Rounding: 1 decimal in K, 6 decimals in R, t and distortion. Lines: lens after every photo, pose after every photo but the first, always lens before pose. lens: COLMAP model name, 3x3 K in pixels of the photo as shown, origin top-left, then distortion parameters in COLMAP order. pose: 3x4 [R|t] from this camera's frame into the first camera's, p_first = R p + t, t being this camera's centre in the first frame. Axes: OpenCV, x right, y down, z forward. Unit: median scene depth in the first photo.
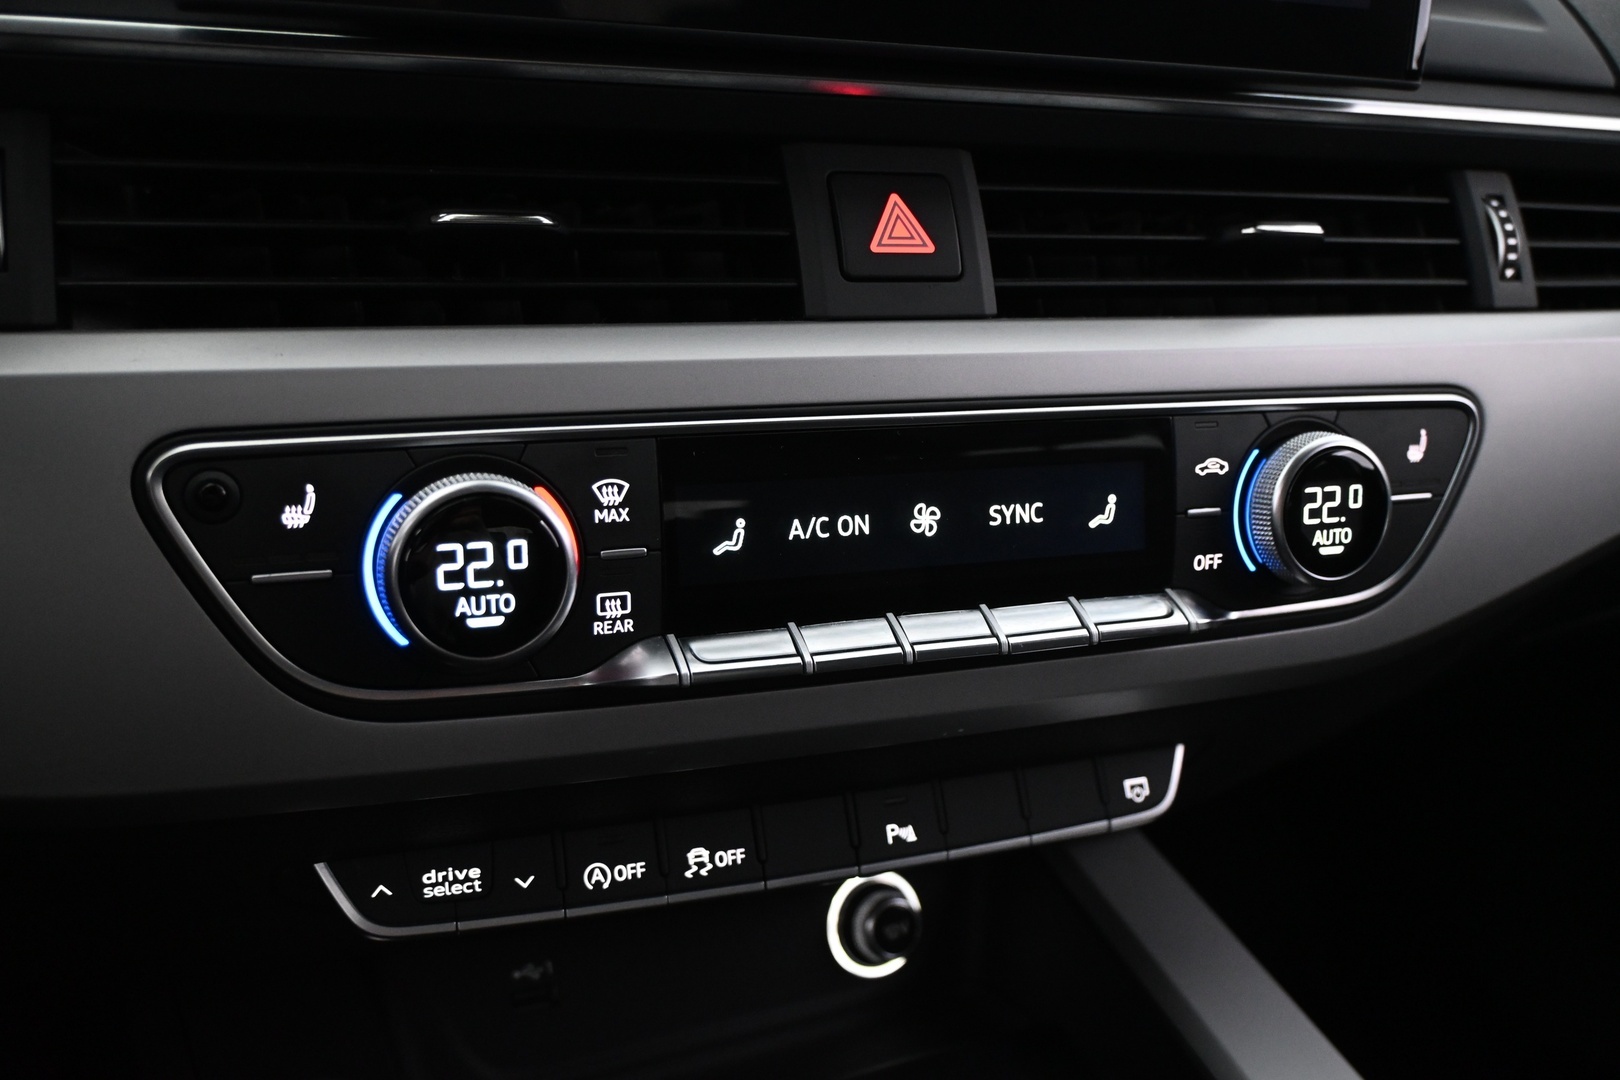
lens RADIAL K [[1473.6, 0, 808.1], [0, 1473.6, 539.7], [0, 0, 1]] dist [-0.019895, 0.000000]
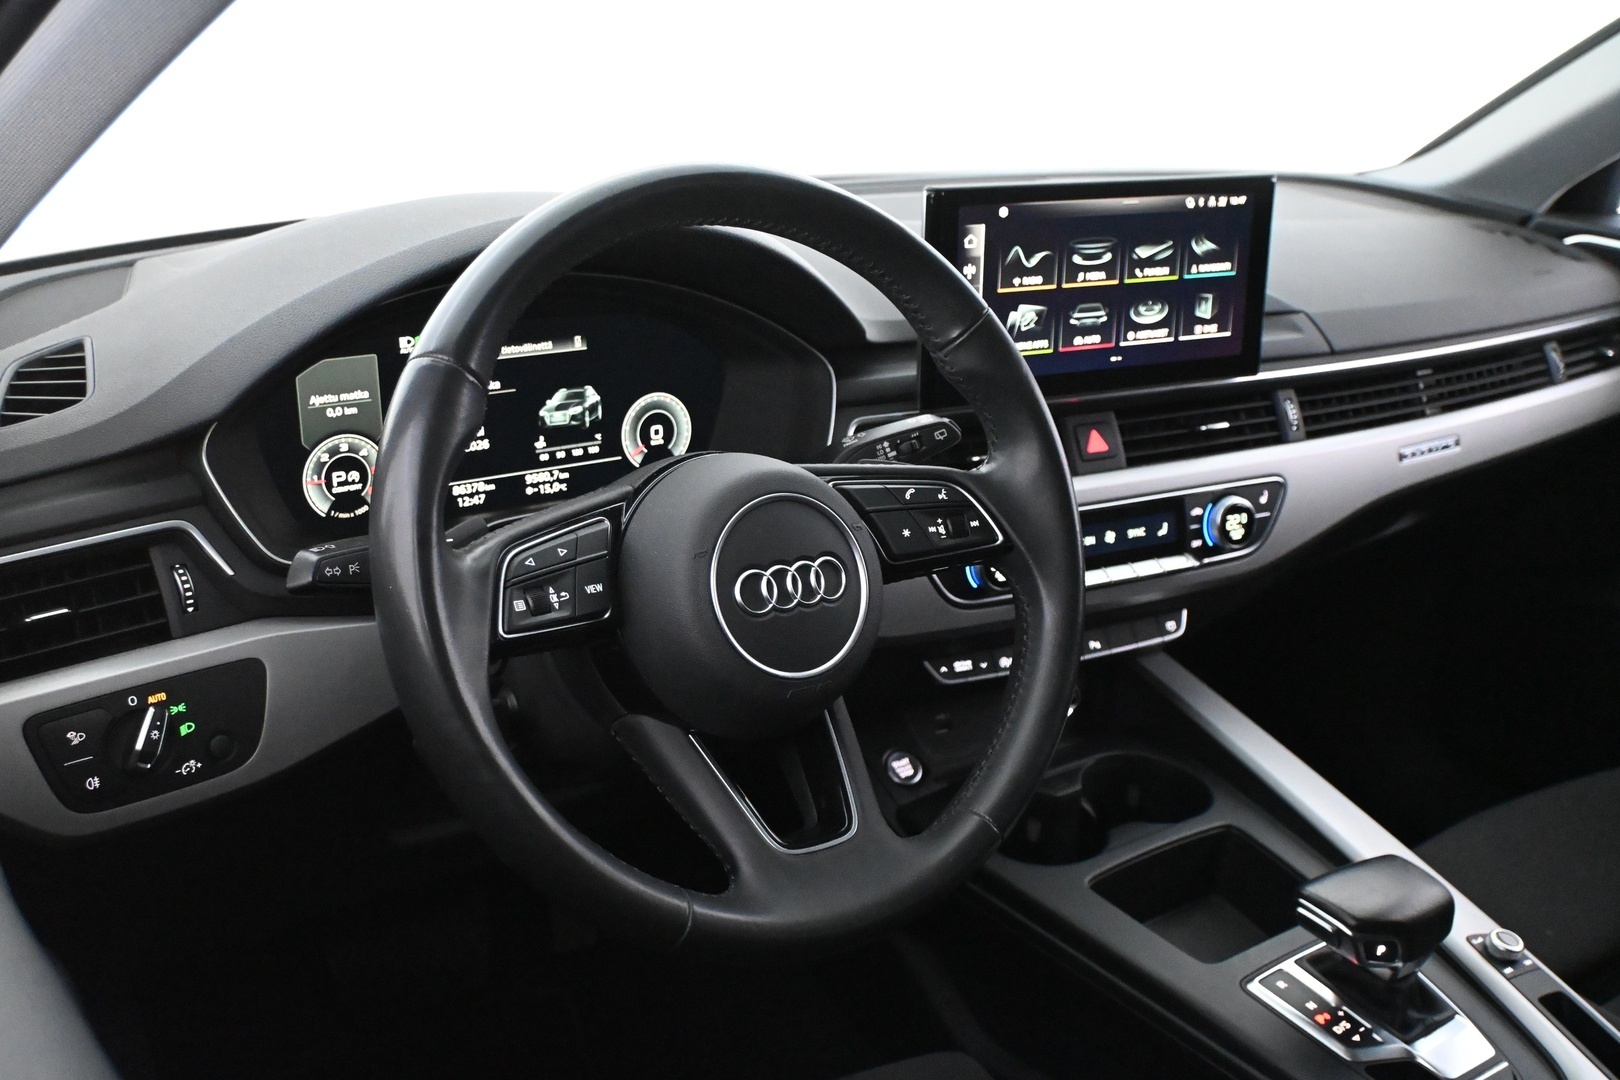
lens RADIAL K [[1777.8, 0, 809.1], [0, 1777.8, 542.0], [0, 0, 1]] dist [0.027379, 0.000000]
pose [[0.989940, -0.062069, 0.127144, -0.942285], [0.056689, 0.997354, 0.045504, -0.192669], [-0.129632, -0.037839, 0.990840, -2.412302]]
